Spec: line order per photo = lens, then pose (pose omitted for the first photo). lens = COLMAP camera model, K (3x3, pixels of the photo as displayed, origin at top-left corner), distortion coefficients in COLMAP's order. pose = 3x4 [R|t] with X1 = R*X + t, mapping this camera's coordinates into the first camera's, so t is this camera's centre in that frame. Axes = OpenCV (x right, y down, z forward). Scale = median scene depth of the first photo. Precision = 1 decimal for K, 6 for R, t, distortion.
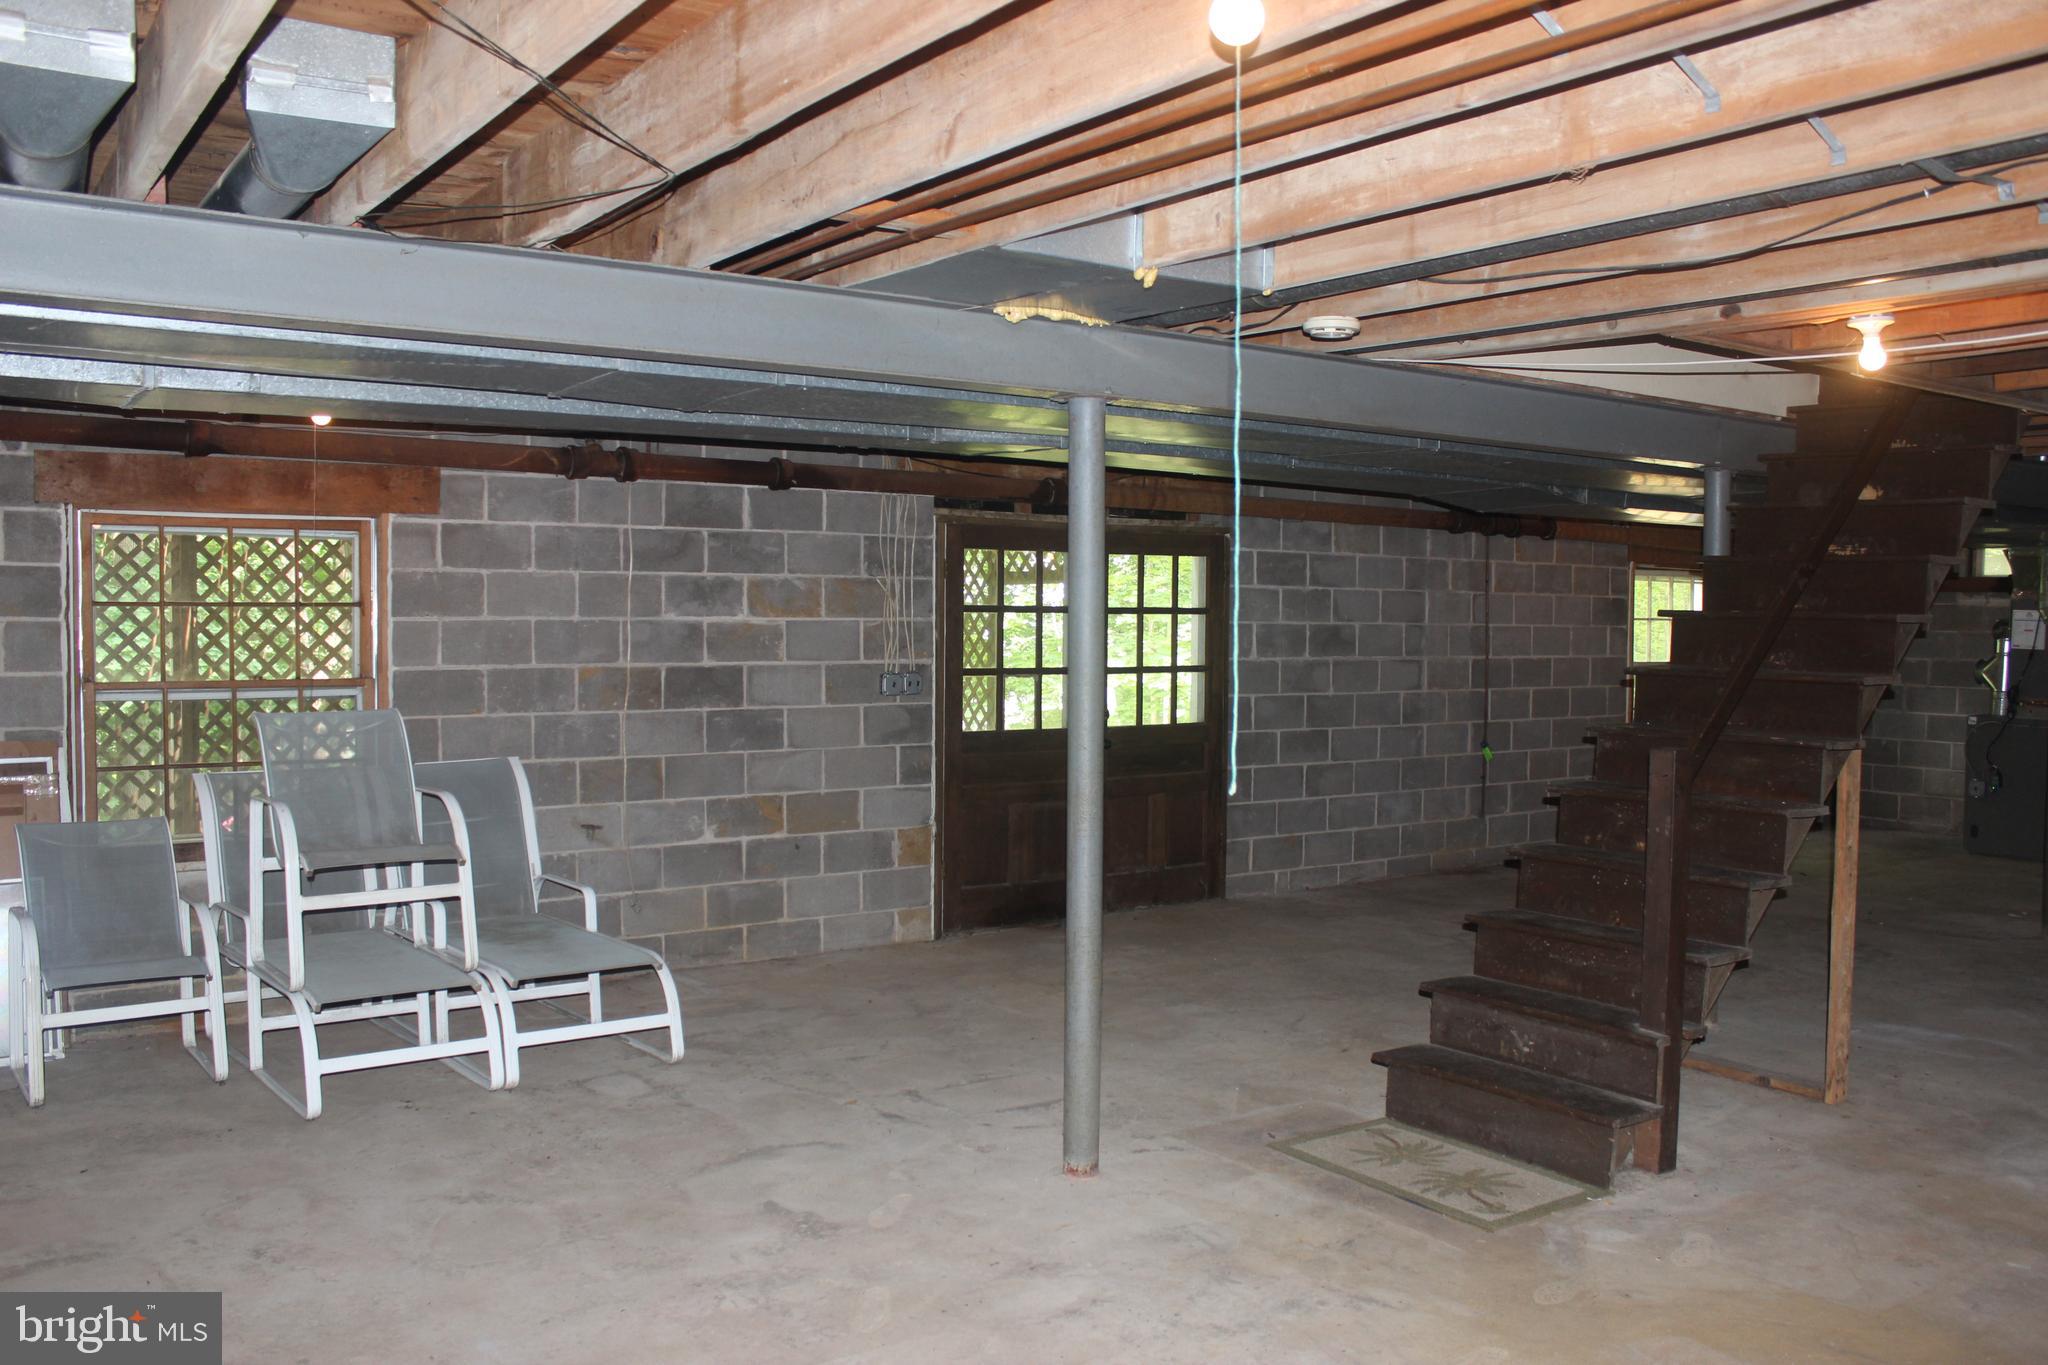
lens RADIAL K [[1727.2, 0, 1019.9], [0, 1727.2, 683.4], [0, 0, 1]] dist [-0.159175, 0.123102]
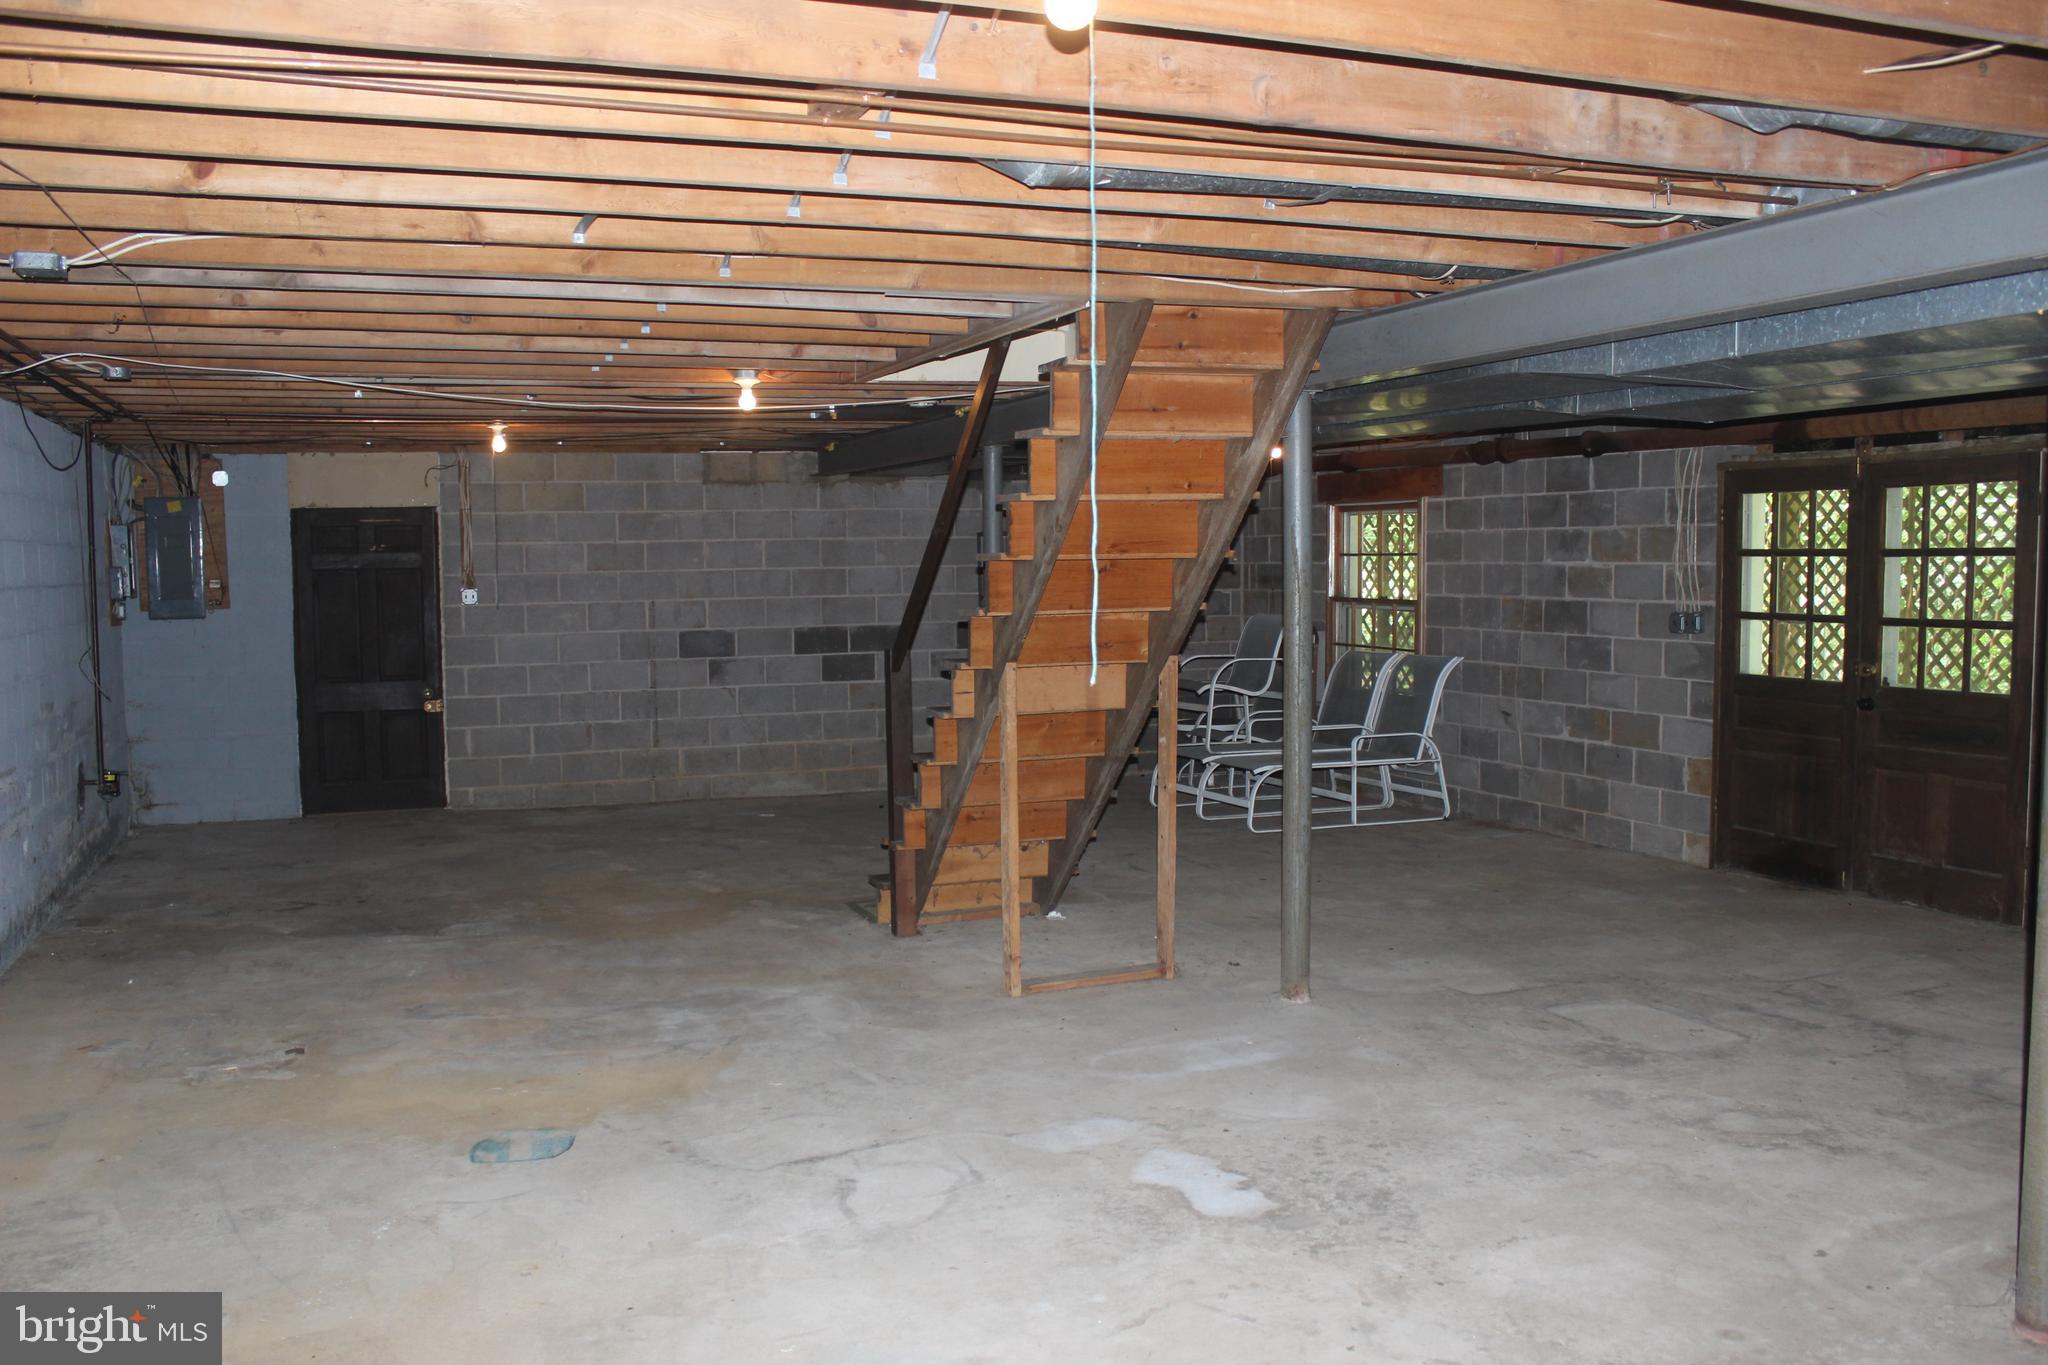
lens RADIAL K [[1727.2, 0, 1016.3], [0, 1727.2, 688.2], [0, 0, 1]] dist [-0.159175, 0.123102]
pose [[-0.234413, 0.063741, -0.970045, 1.107678], [-0.036266, 0.996580, 0.074248, -0.023253], [0.971460, 0.052584, -0.231300, 0.873714]]
